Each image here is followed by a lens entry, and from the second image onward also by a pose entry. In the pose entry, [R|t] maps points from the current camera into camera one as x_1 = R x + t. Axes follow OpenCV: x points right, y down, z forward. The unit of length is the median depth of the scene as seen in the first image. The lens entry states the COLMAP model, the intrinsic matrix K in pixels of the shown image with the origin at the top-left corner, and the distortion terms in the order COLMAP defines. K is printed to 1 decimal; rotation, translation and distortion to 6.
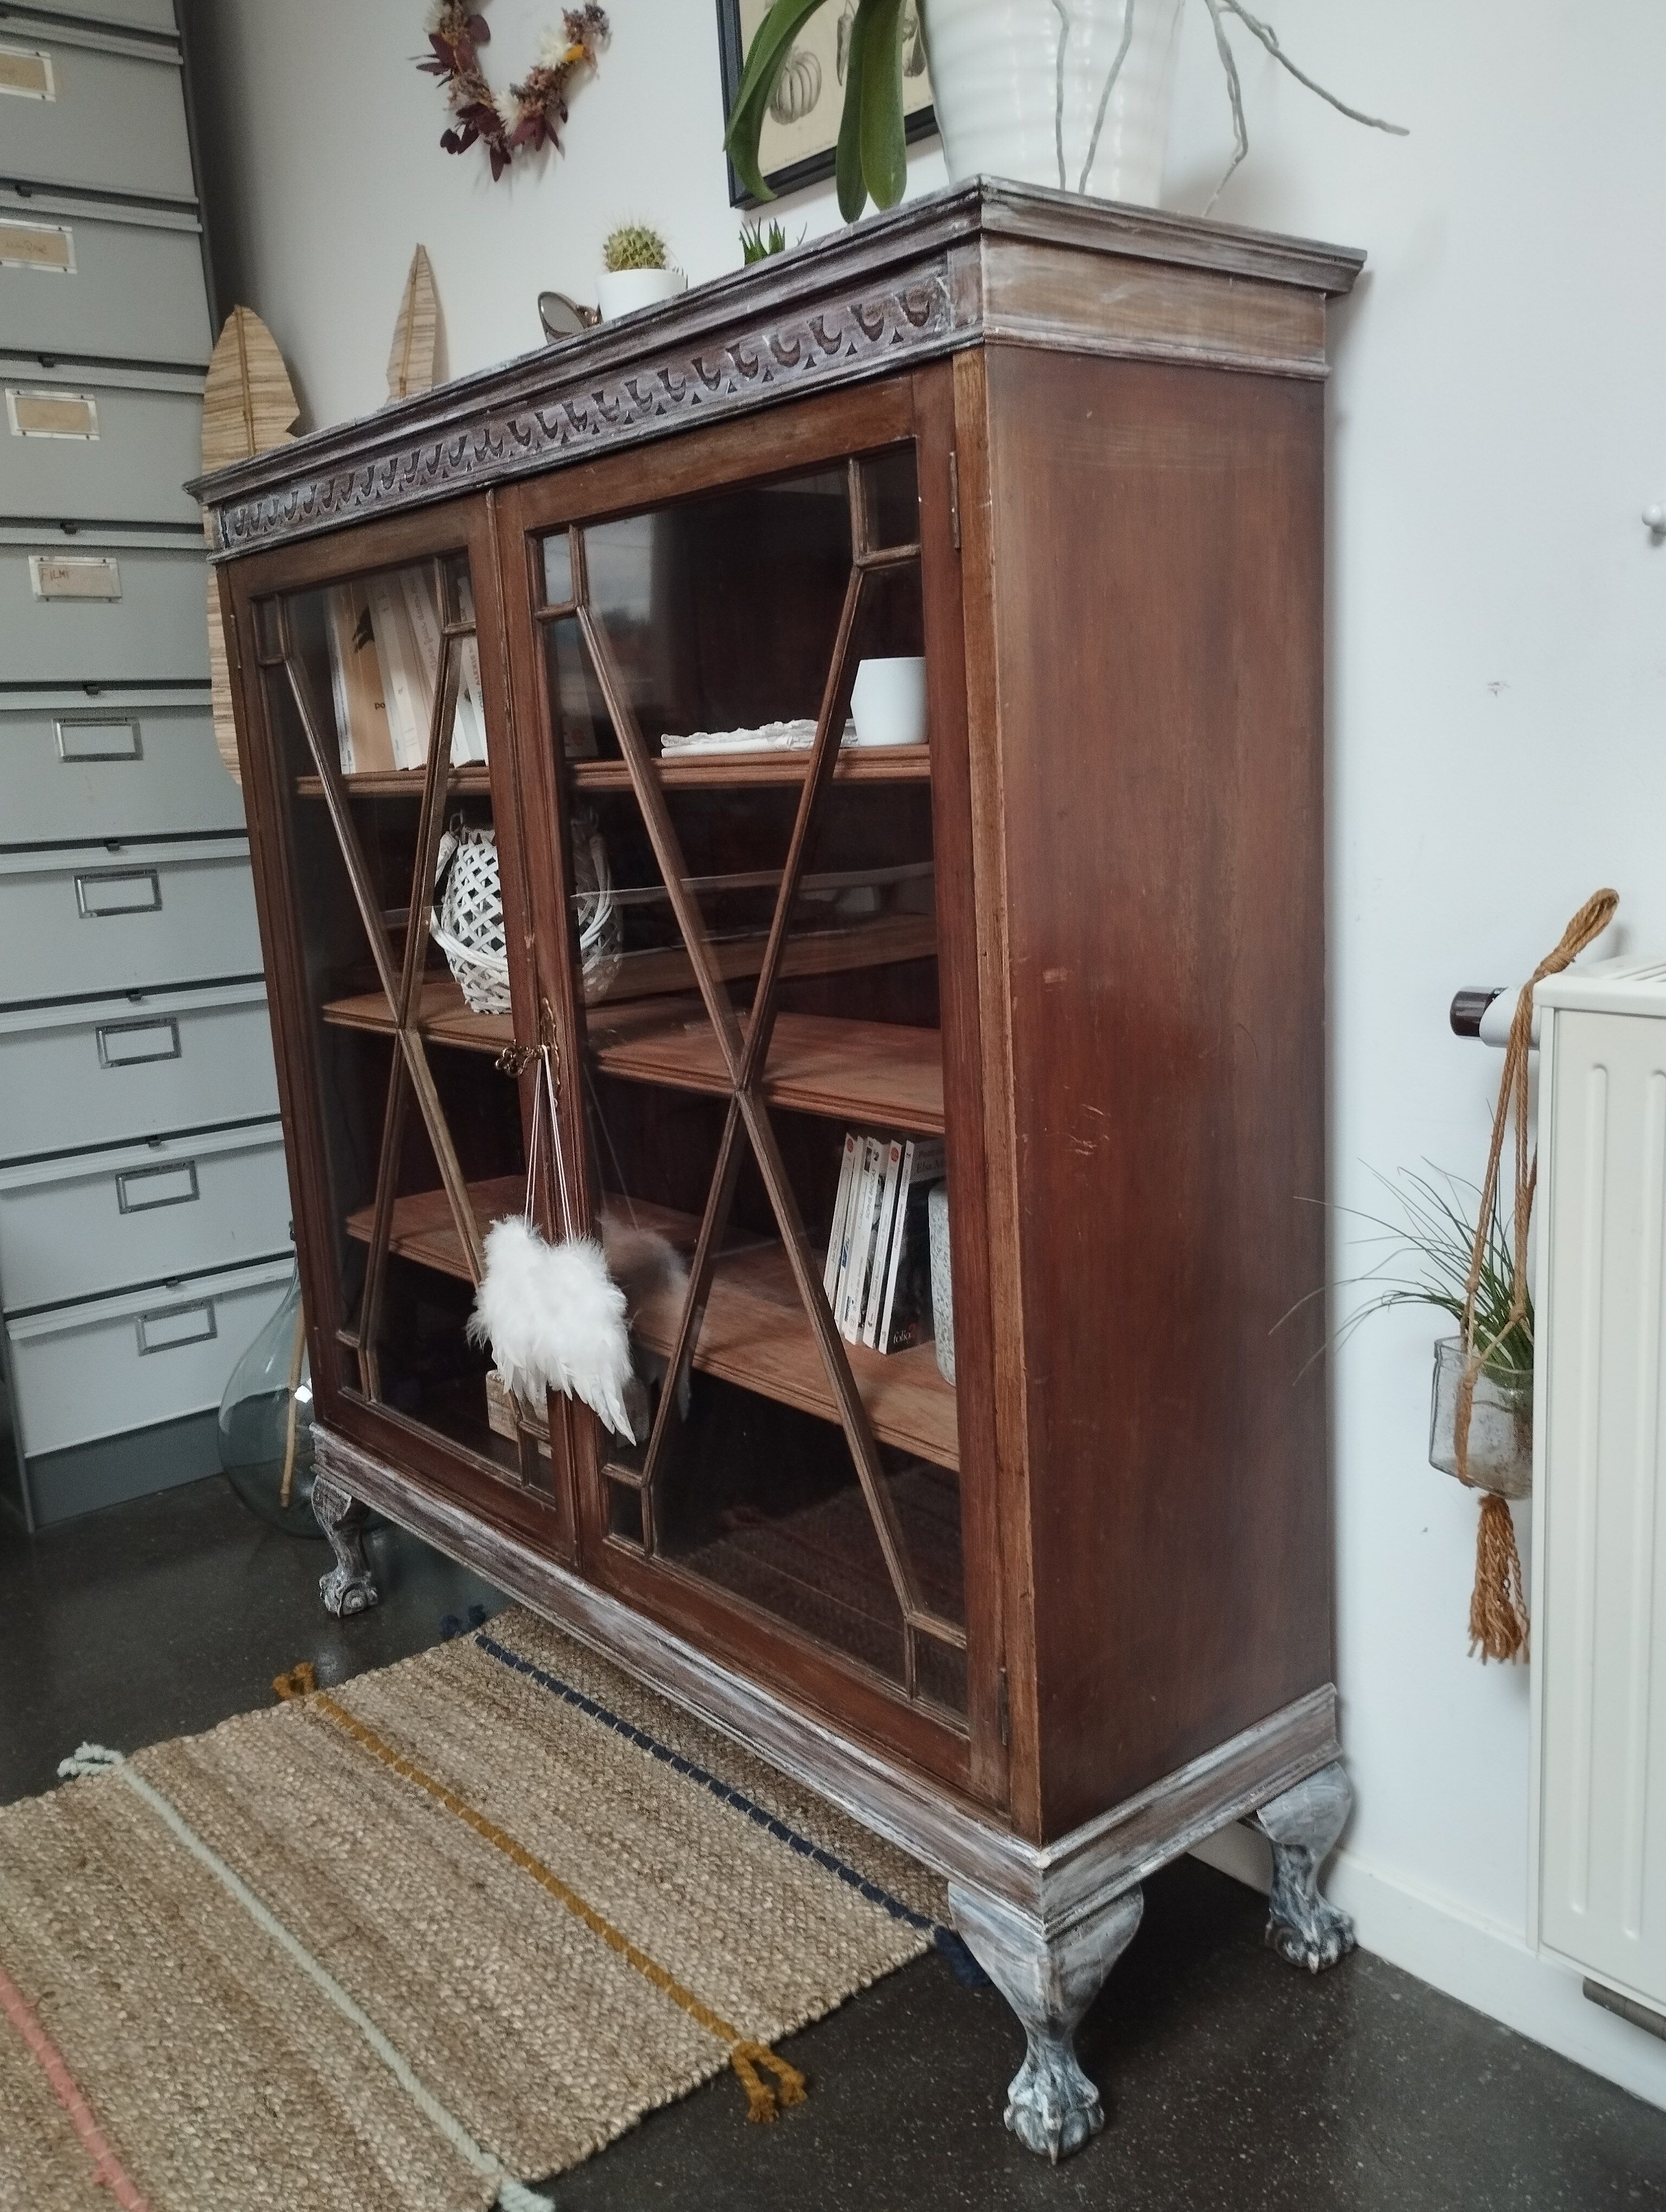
lens RADIAL K [[1847.6, 0, 838.4], [0, 1847.6, 1100.6], [0, 0, 1]] dist [0.076966, -0.102220]
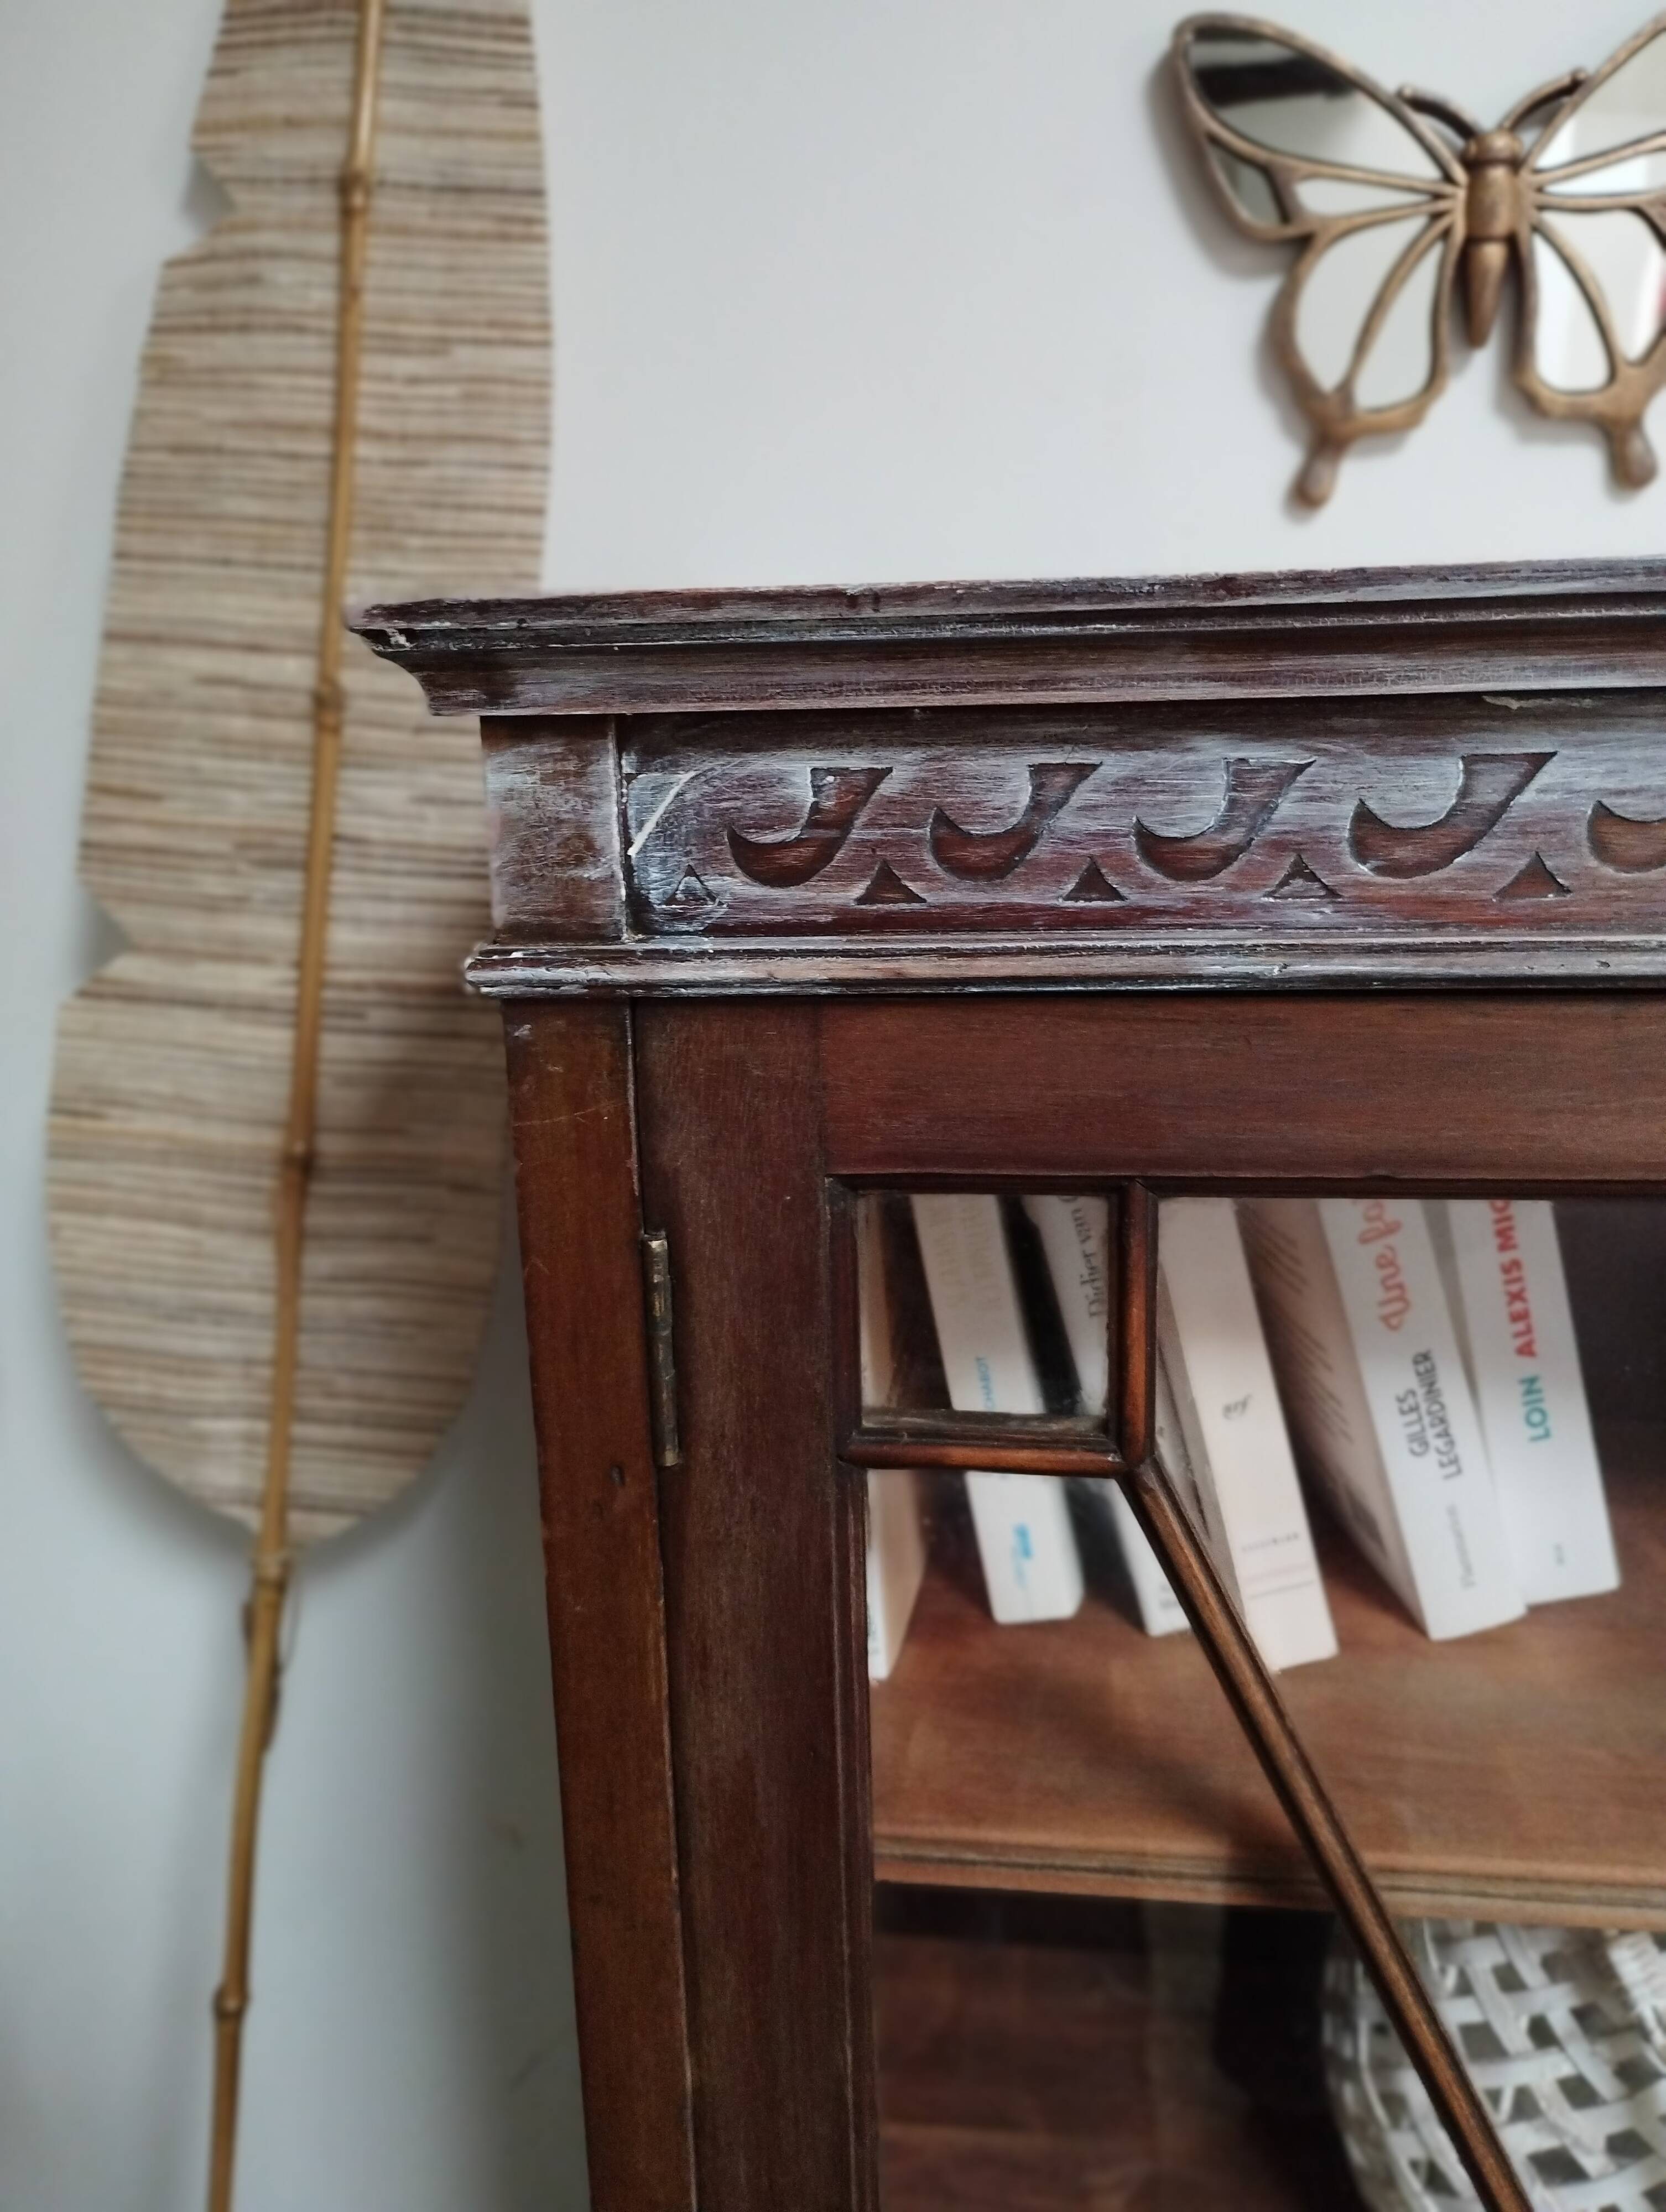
lens RADIAL K [[1827.5, 0, 833.0], [0, 1827.5, 1092.1], [0, 0, 1]] dist [0.002725, -0.002198]
pose [[0.739706, -0.132431, 0.659770, -0.618936], [0.116276, 0.990850, 0.068523, -0.402749], [-0.662808, 0.026029, 0.748337, 1.165534]]
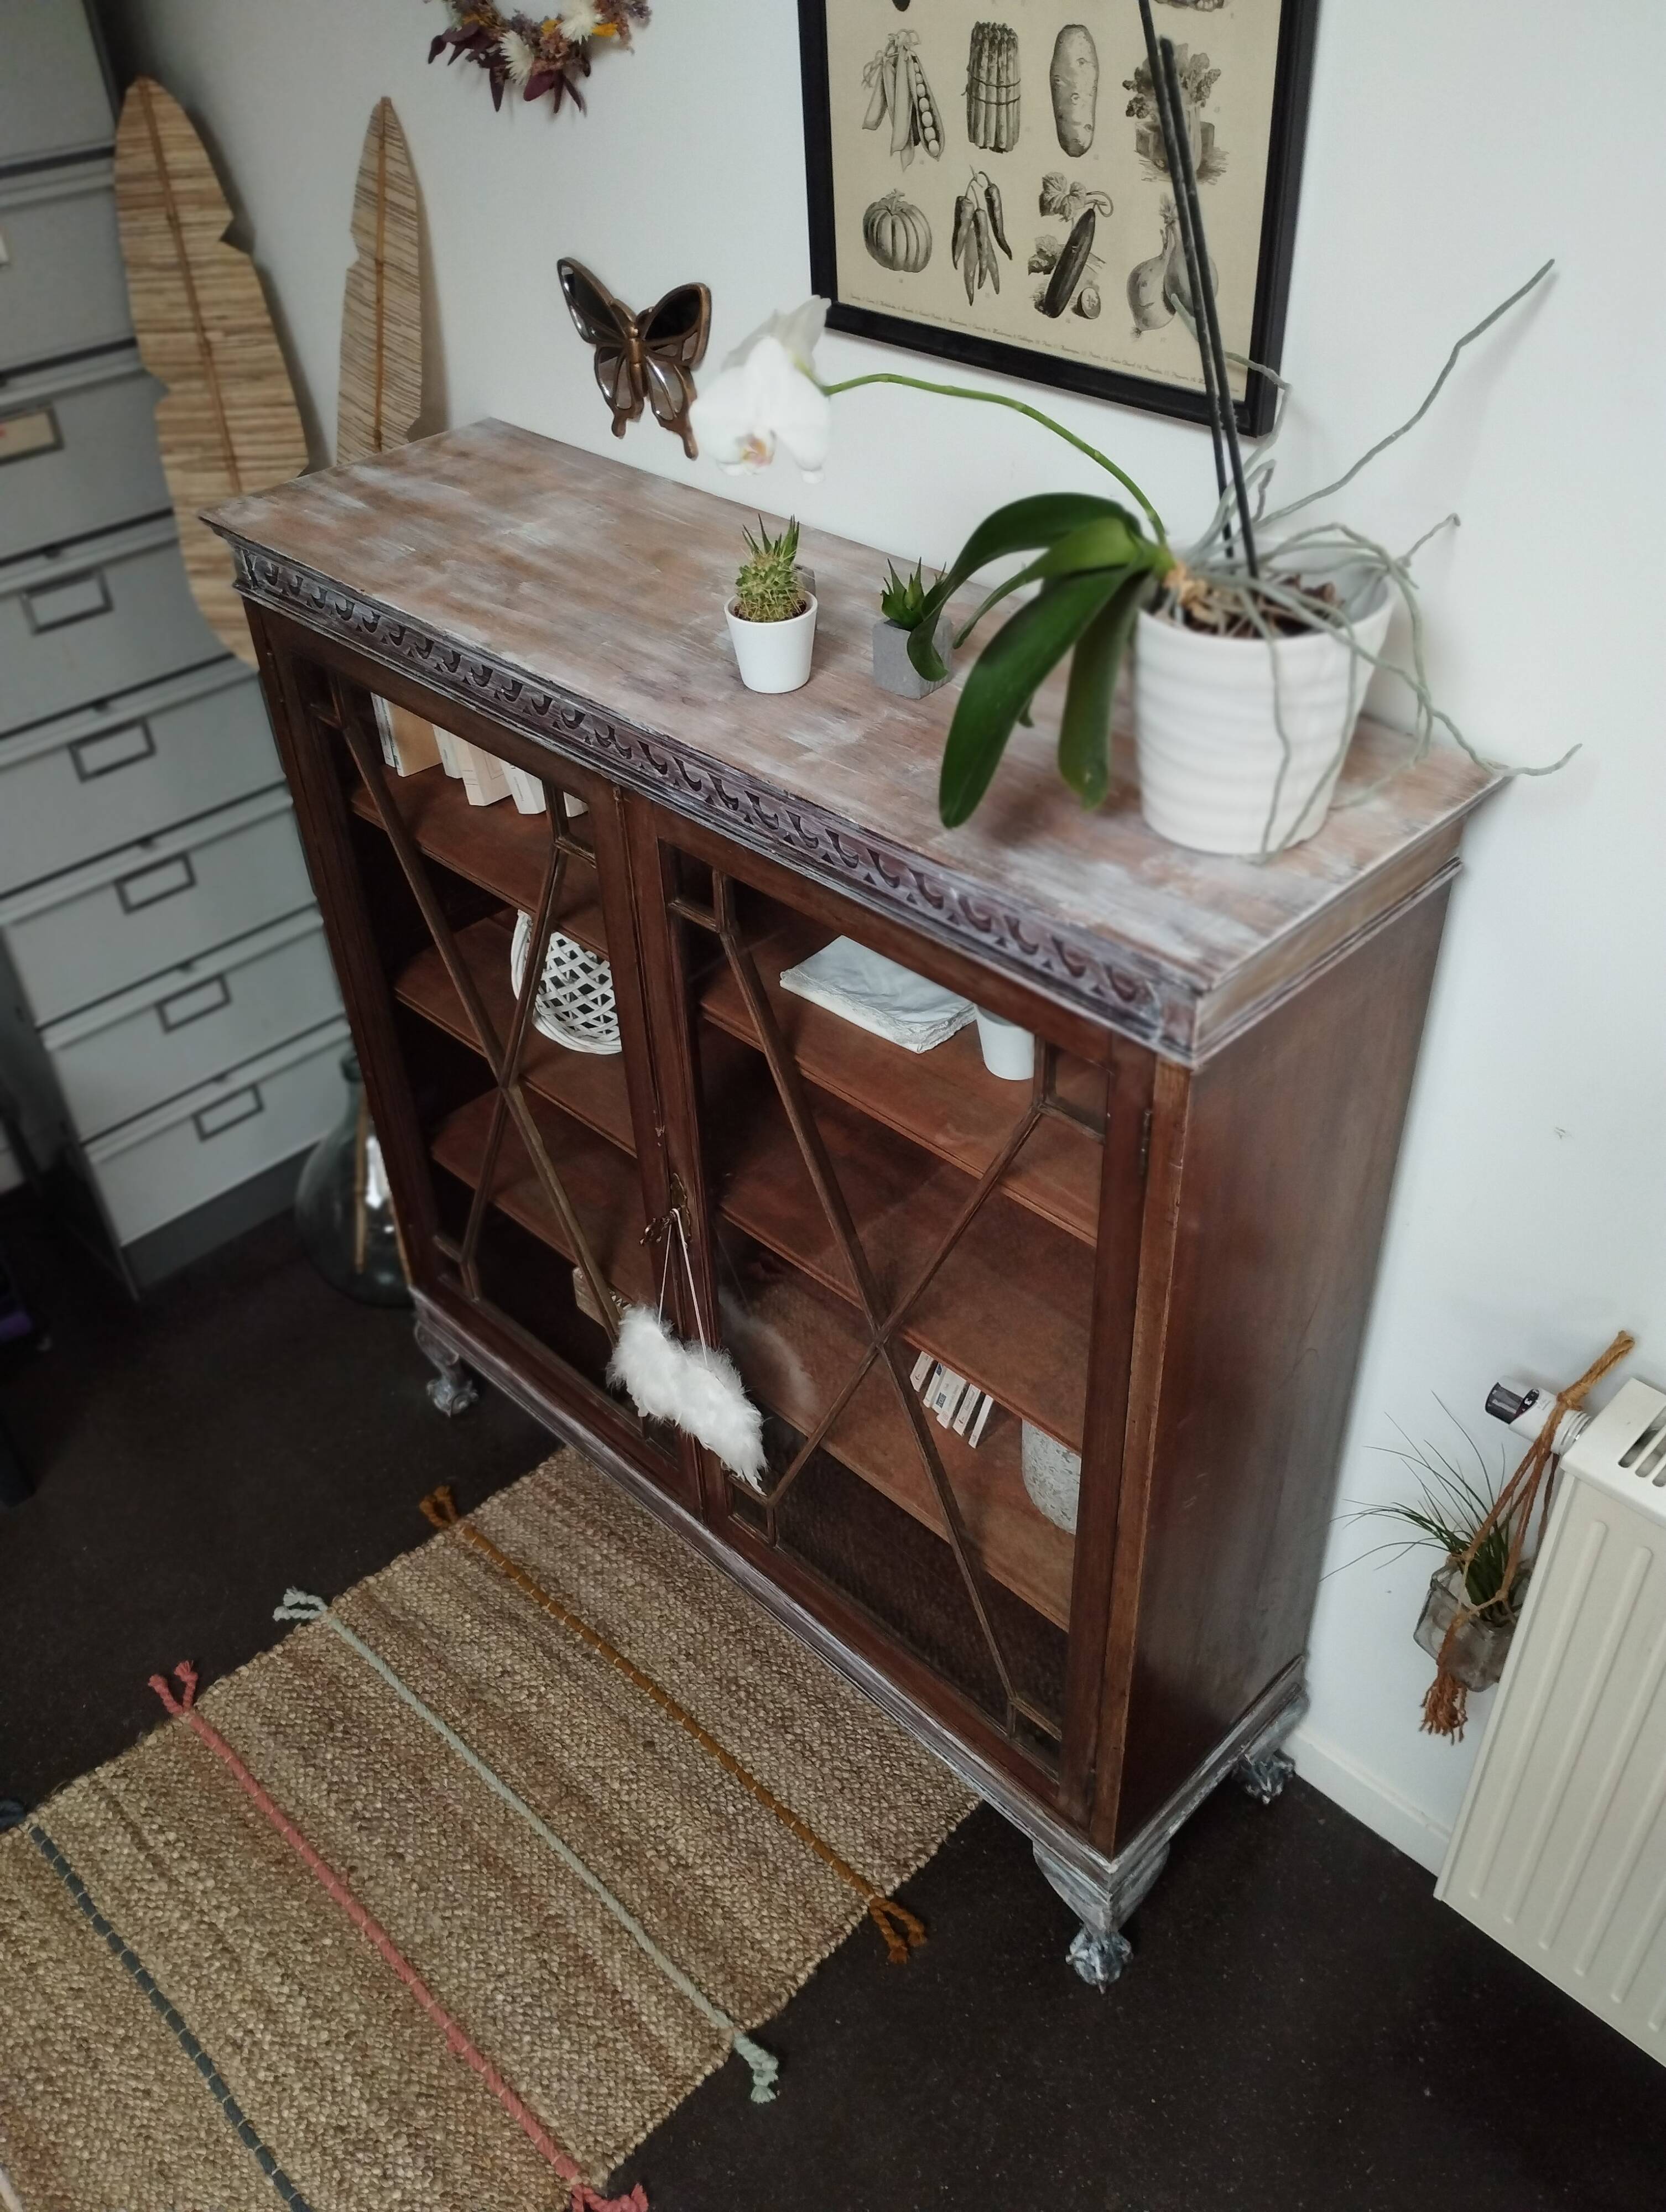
lens RADIAL K [[1835.9, 0, 842.1], [0, 1835.9, 1104.9], [0, 0, 1]] dist [0.069070, -0.083986]
pose [[0.994909, -0.045581, 0.089877, -0.176949], [-0.000272, 0.890645, 0.454699, -0.680831], [-0.100774, -0.452408, 0.886099, 0.022655]]
